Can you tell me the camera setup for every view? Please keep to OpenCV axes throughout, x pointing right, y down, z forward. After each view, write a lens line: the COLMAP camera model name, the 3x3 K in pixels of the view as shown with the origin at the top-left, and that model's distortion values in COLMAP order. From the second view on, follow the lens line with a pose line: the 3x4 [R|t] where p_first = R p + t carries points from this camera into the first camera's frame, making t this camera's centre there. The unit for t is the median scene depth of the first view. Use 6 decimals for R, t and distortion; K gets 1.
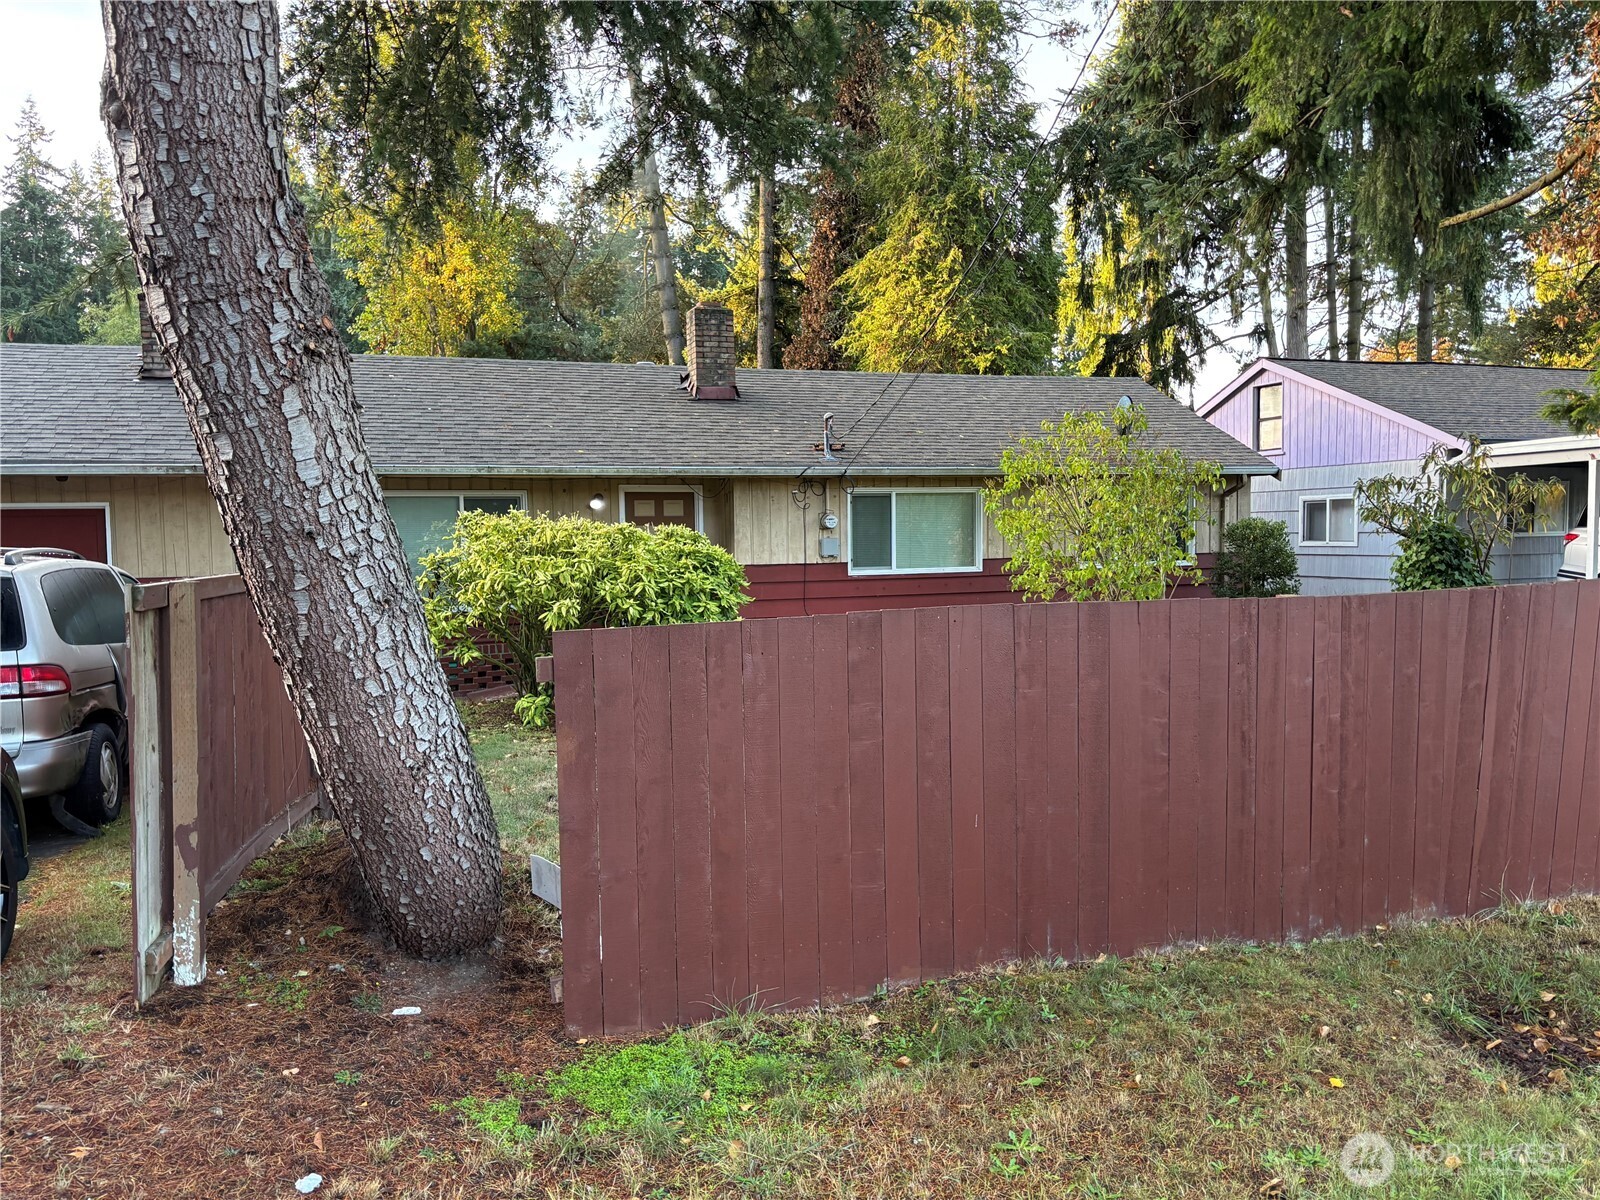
lens RADIAL K [[1184.1, 0, 815.1], [0, 1184.1, 597.5], [0, 0, 1]] dist [0.054599, -0.051178]
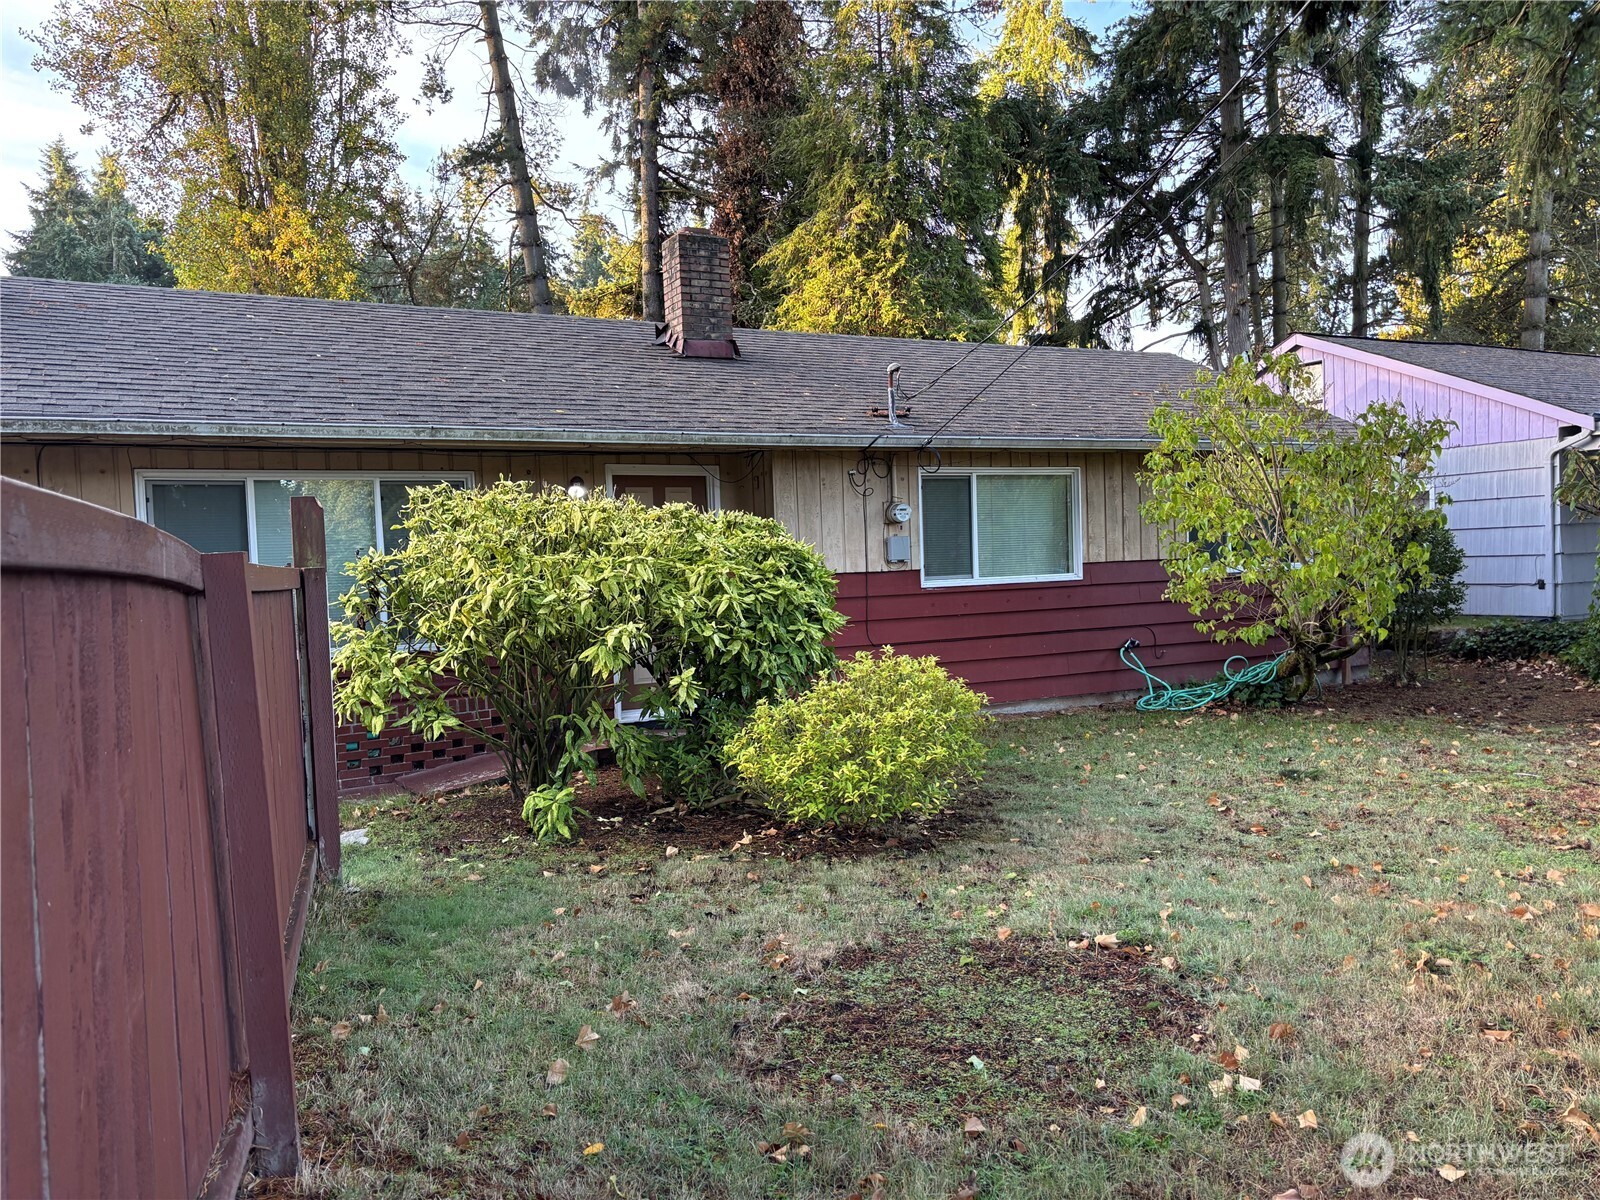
lens RADIAL K [[1170.8, 0, 800.0], [0, 1170.8, 600.0], [0, 0, 1]] dist [0.030482, 0.002257]
pose [[0.989716, -0.025048, 0.140836, -0.133235], [0.029001, 0.999239, -0.026092, 0.005061], [-0.140075, 0.029908, 0.989689, 0.270115]]
